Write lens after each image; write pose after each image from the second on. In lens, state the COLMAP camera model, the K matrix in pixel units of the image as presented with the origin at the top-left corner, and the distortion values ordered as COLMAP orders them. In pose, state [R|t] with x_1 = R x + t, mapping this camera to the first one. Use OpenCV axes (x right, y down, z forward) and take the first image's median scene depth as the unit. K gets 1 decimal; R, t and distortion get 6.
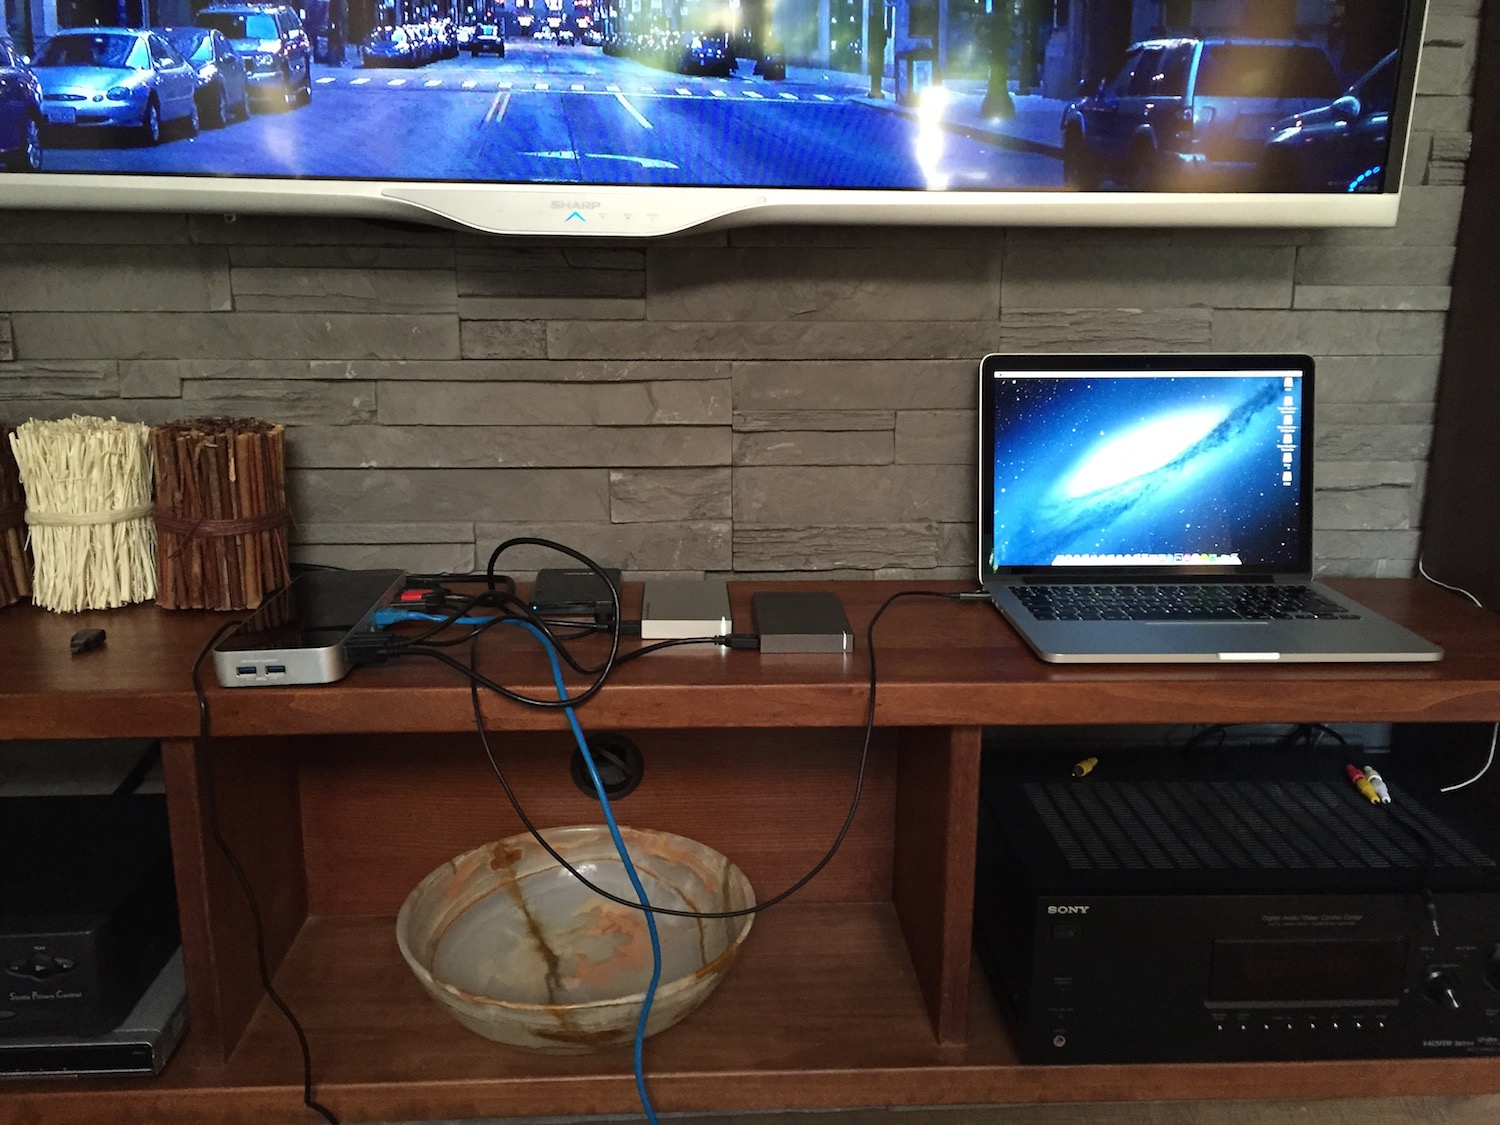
lens RADIAL K [[1296.3, 0, 750.0], [0, 1296.3, 562.5], [0, 0, 1]] dist [0.083432, -0.131299]
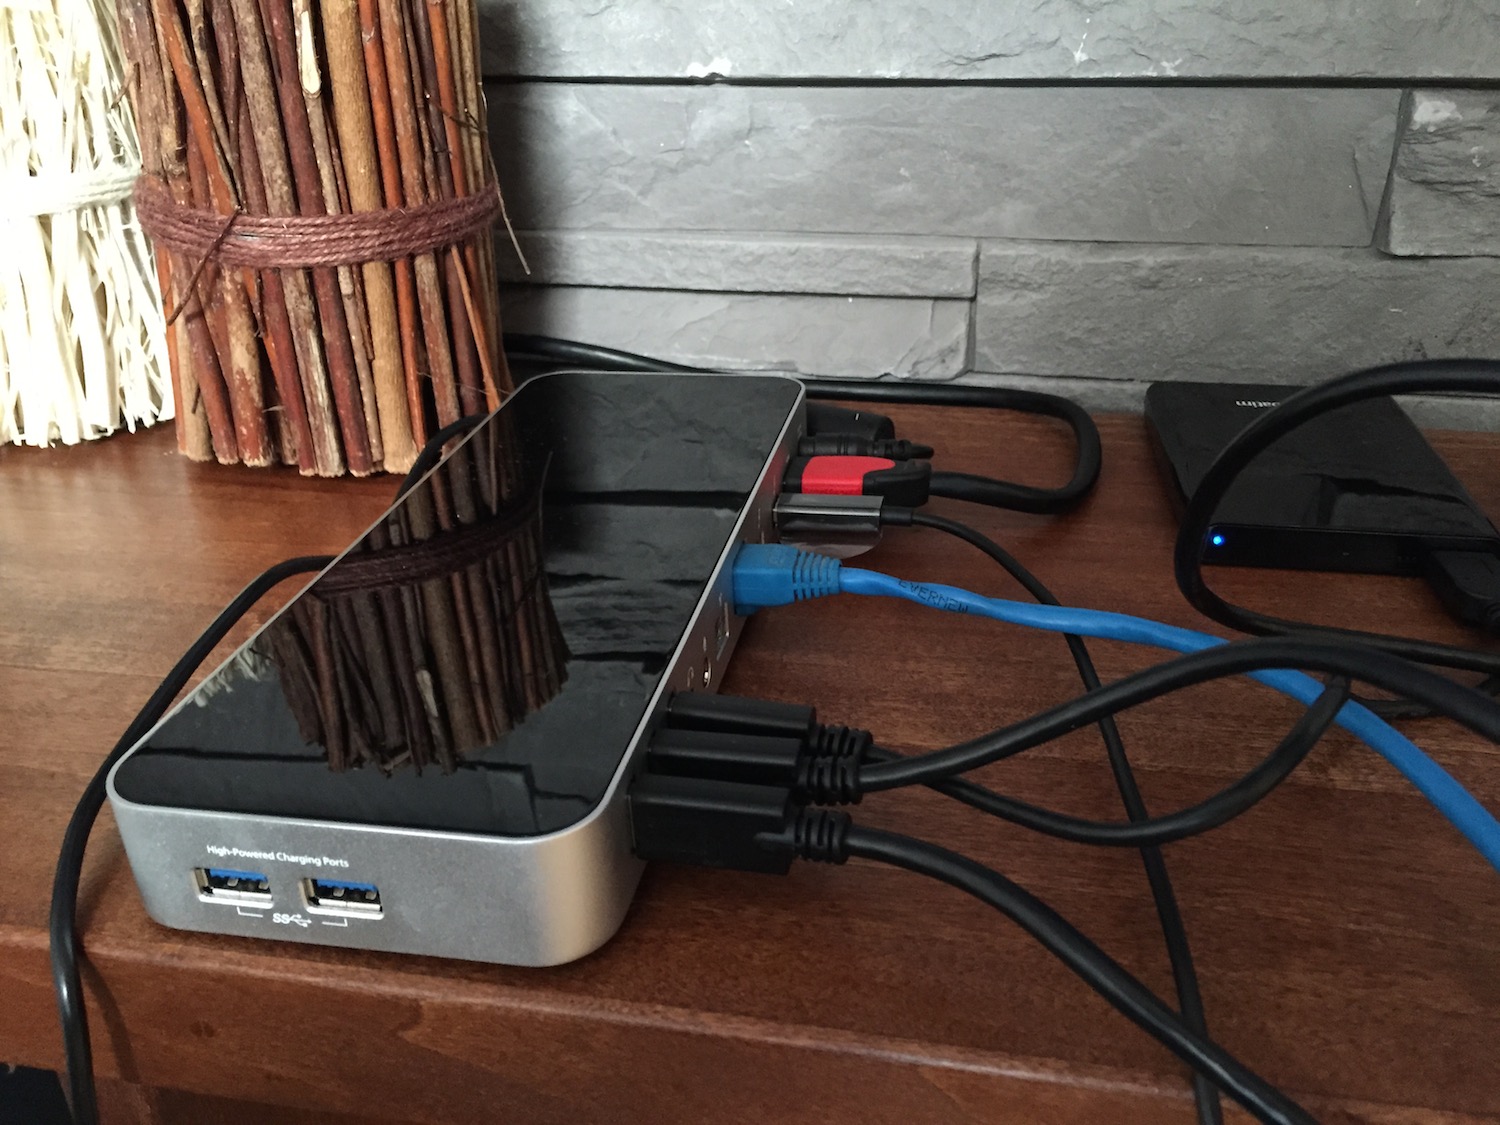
lens RADIAL K [[1282.9, 0, 752.8], [0, 1282.9, 556.2], [0, 0, 1]] dist [0.088294, -0.122285]
pose [[0.974134, 0.085457, -0.209189, -0.192737], [-0.036955, 0.973517, 0.225607, -0.024907], [0.222929, -0.212041, 0.951494, 0.628414]]
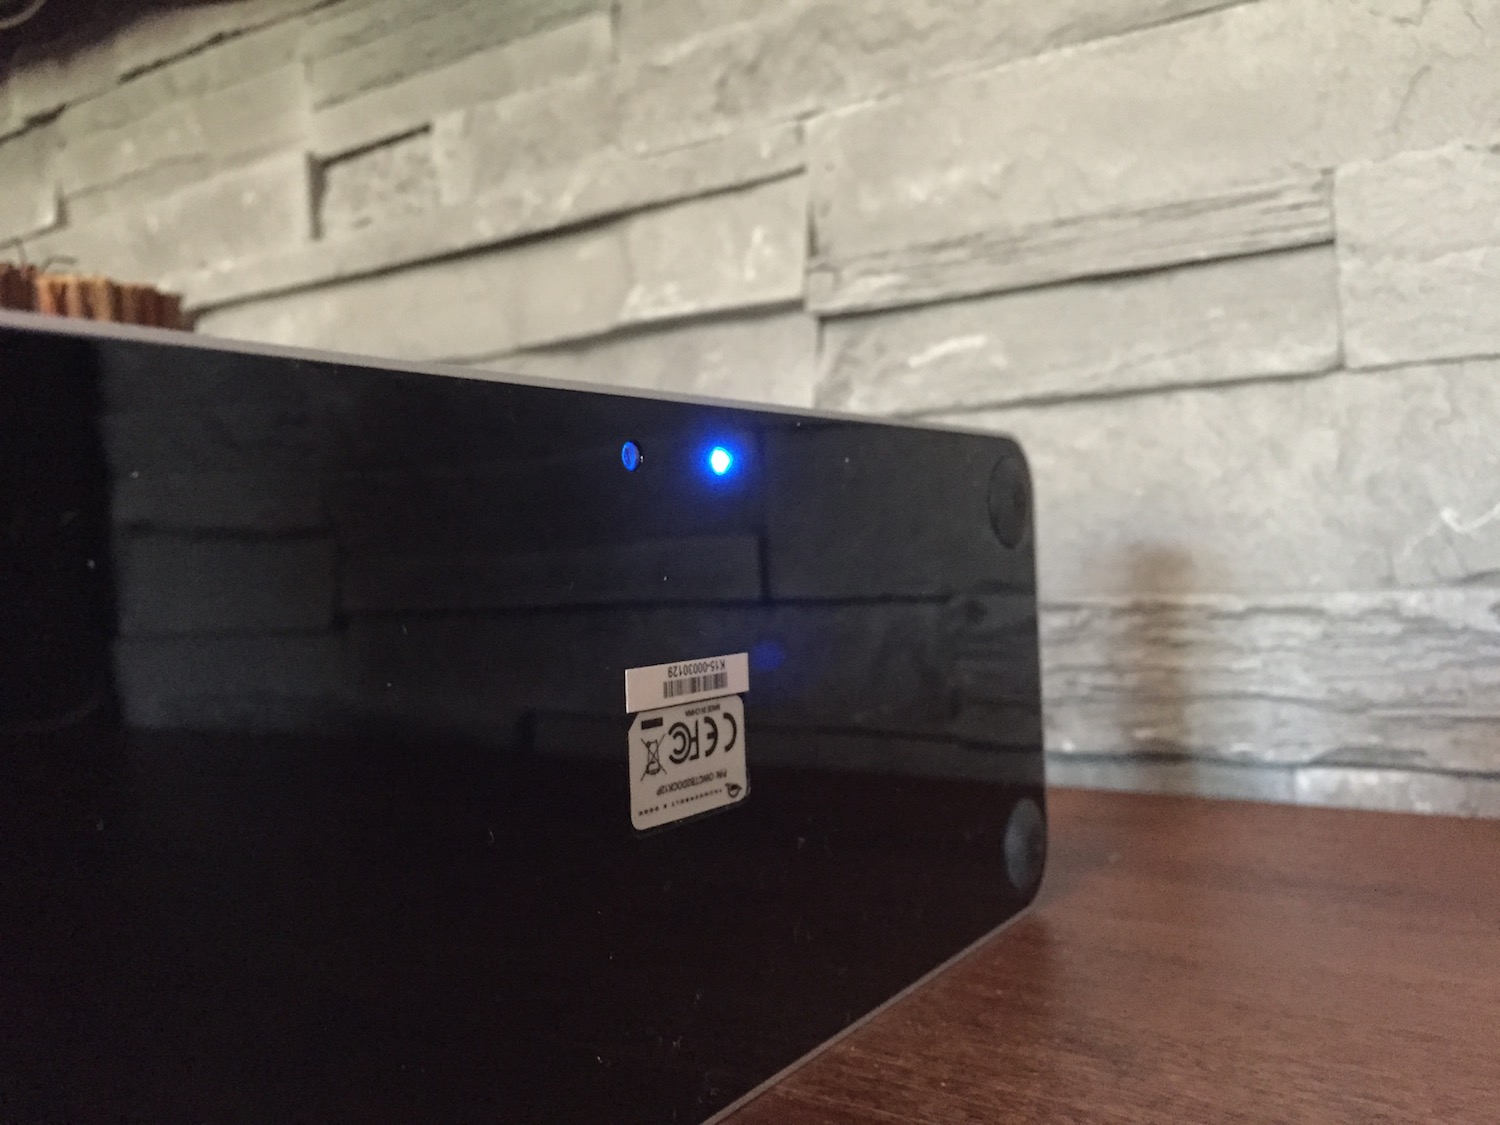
lens RADIAL K [[1306.8, 0, 750.0], [0, 1306.8, 562.5], [0, 0, 1]] dist [0.066975, -0.131616]
pose [[0.796387, -0.032804, -0.603897, 0.180350], [-0.099799, 0.977711, -0.184719, 0.026628], [0.596496, 0.207377, 0.775363, 0.738638]]
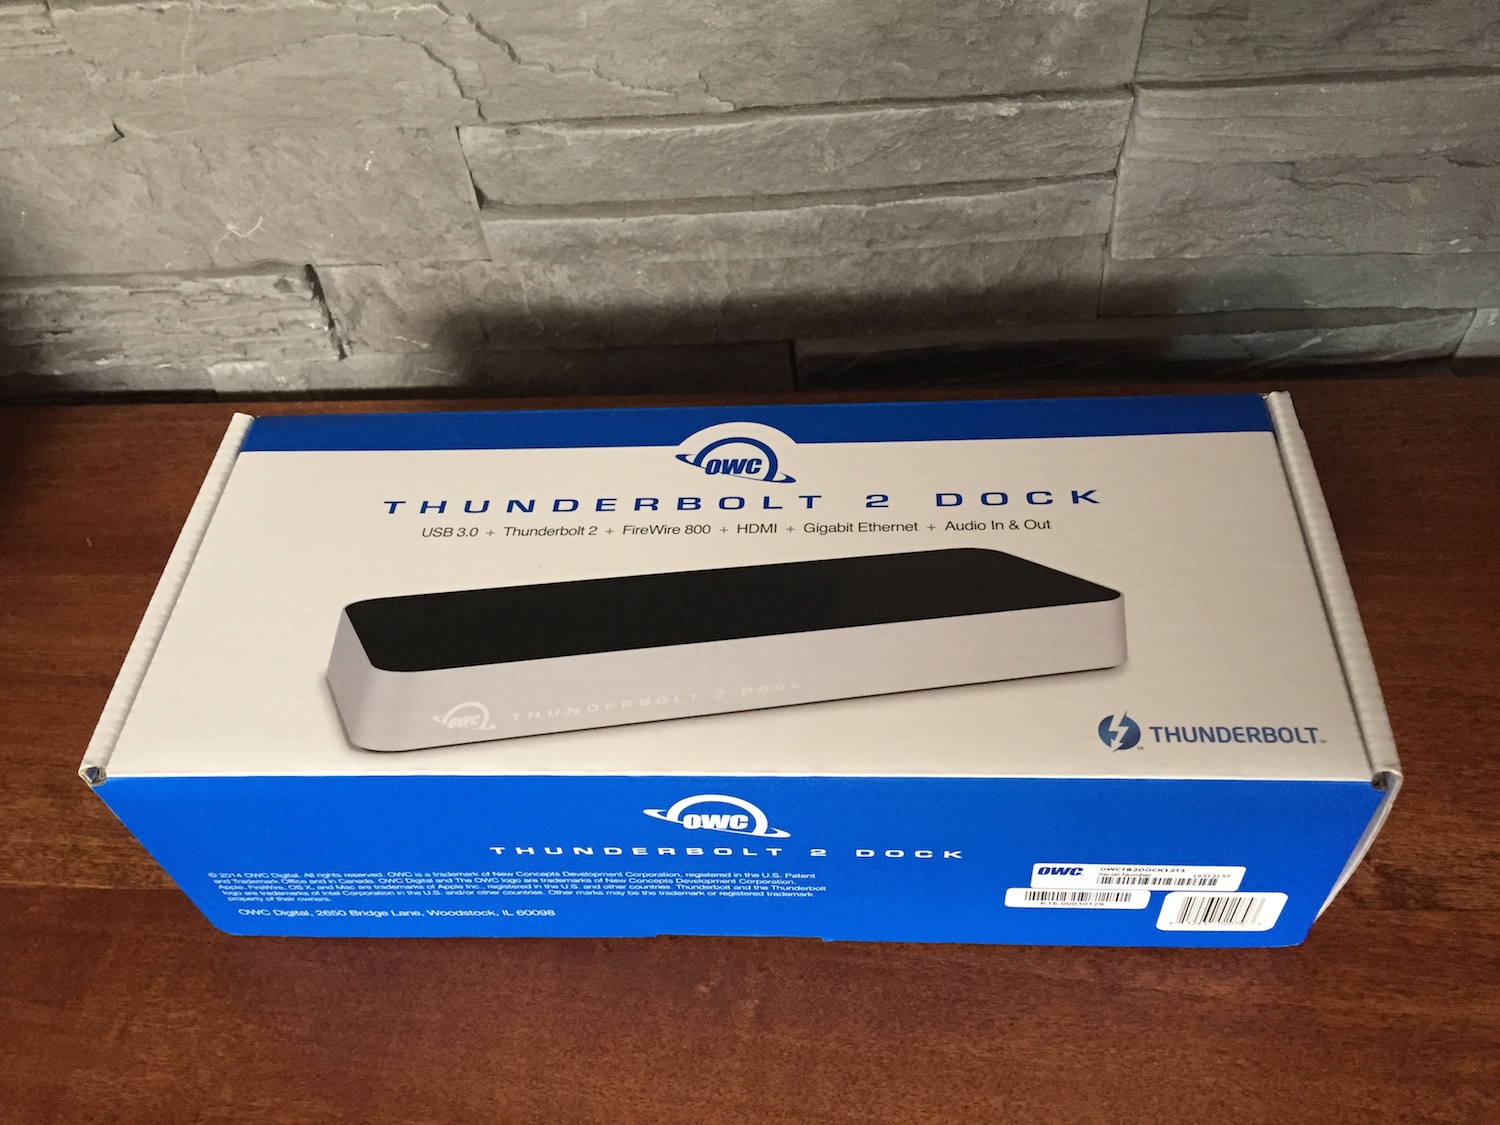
lens RADIAL K [[1284.8, 0, 747.5], [0, 1284.8, 553.3], [0, 0, 1]] dist [0.081649, -0.117083]
pose [[0.989792, 0.026288, -0.140077, 0.346994], [0.061754, 0.806686, 0.587744, -0.191158], [0.128448, -0.590395, 0.796828, 0.674254]]
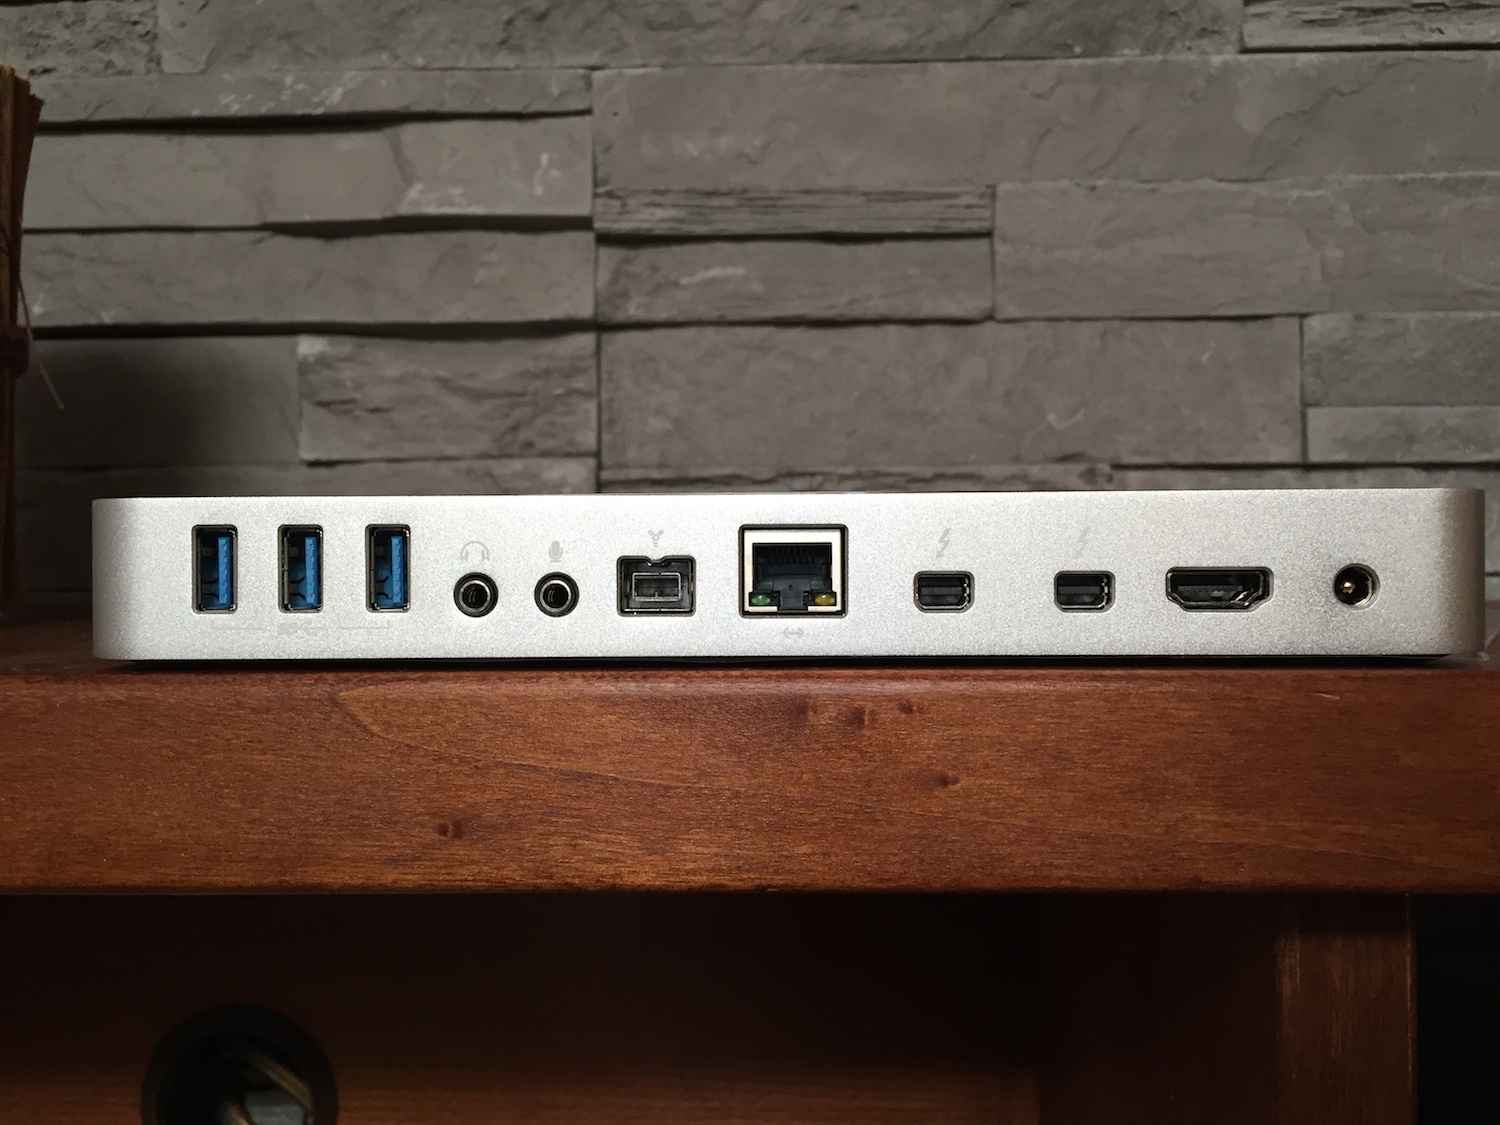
lens RADIAL K [[1313.8, 0, 746.1], [0, 1313.8, 565.4], [0, 0, 1]] dist [0.078170, -0.120932]
pose [[0.996296, -0.013631, -0.084905, 0.069125], [-0.007034, 0.971131, -0.238442, 0.100885], [0.085704, 0.238156, 0.967438, 0.624044]]
